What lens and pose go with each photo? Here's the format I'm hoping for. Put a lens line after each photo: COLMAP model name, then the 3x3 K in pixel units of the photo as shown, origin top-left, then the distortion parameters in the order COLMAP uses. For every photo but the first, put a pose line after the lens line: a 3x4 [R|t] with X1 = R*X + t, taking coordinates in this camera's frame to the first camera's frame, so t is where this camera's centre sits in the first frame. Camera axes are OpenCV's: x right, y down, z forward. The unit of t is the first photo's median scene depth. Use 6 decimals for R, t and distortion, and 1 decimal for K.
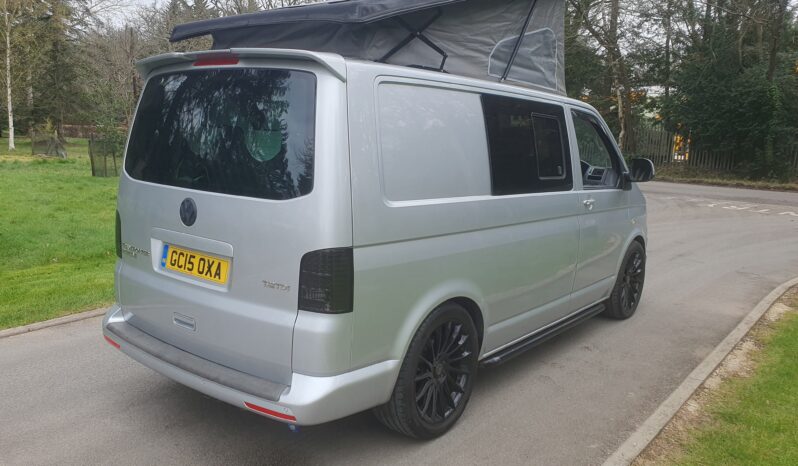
lens RADIAL K [[639.2, 0, 398.4], [0, 639.2, 213.6], [0, 0, 1]] dist [0.011951, 0.001615]
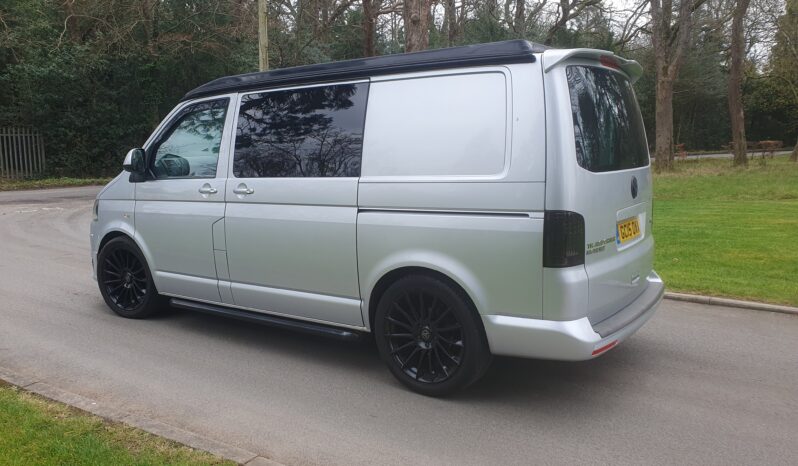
lens RADIAL K [[604.4, 0, 399.0], [0, 604.4, 233.0], [0, 0, 1]] dist [0.007150, 0.000376]
pose [[-0.032693, -0.179156, 0.983277, -1.373084], [0.140263, 0.973245, 0.181991, -0.177981], [-0.989574, 0.143868, -0.006690, 1.373277]]
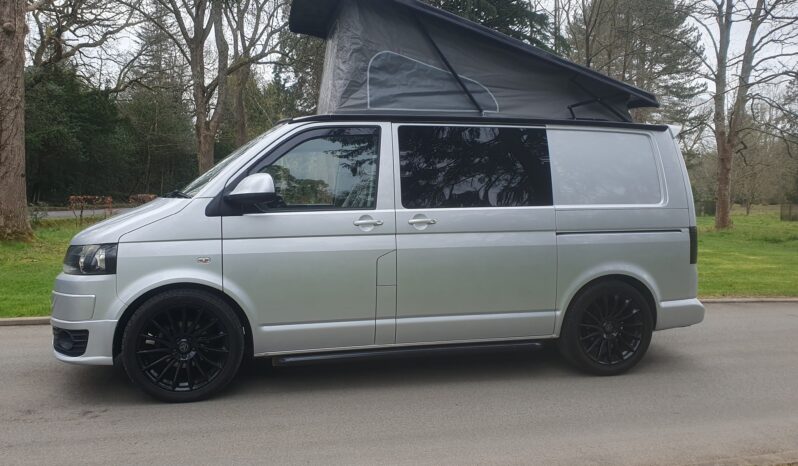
lens RADIAL K [[619.9, 0, 381.5], [0, 619.9, 223.3], [0, 0, 1]] dist [0.028083, 0.000577]
pose [[-0.762506, -0.076488, 0.642444, -0.861612], [0.040918, 0.985298, 0.165871, -0.289535], [-0.645686, 0.152765, -0.748166, 2.672248]]
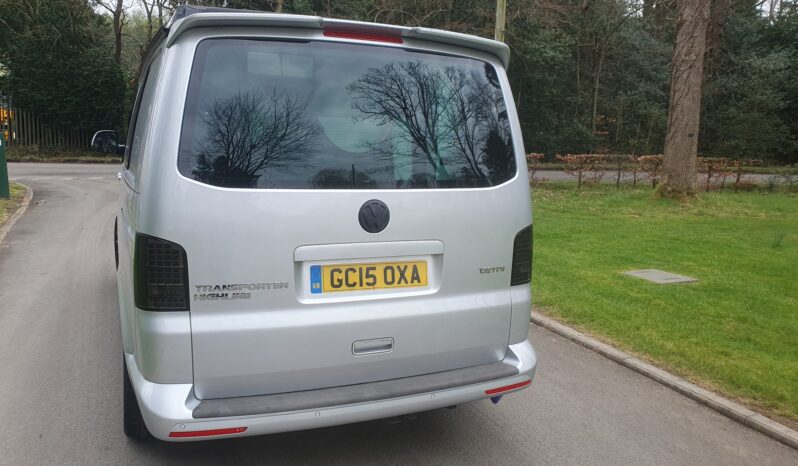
lens RADIAL K [[639.2, 0, 398.4], [0, 639.2, 213.6], [0, 0, 1]] dist [0.011951, 0.001615]
pose [[0.481467, -0.132422, 0.866403, -0.975819], [0.101216, 0.990307, 0.095113, -0.076898], [-0.870600, 0.041900, 0.490204, 0.527512]]
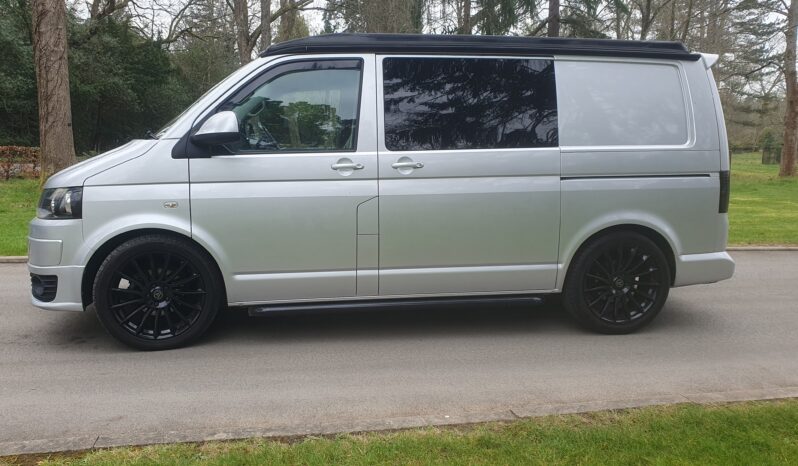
lens RADIAL K [[619.8, 0, 372.9], [0, 619.8, 230.4], [0, 0, 1]] dist [0.021584, -0.001215]
pose [[-0.695559, -0.141897, 0.704317, -0.898688], [0.056234, 0.966544, 0.250262, -0.254421], [-0.716265, 0.213679, -0.664309, 2.512038]]
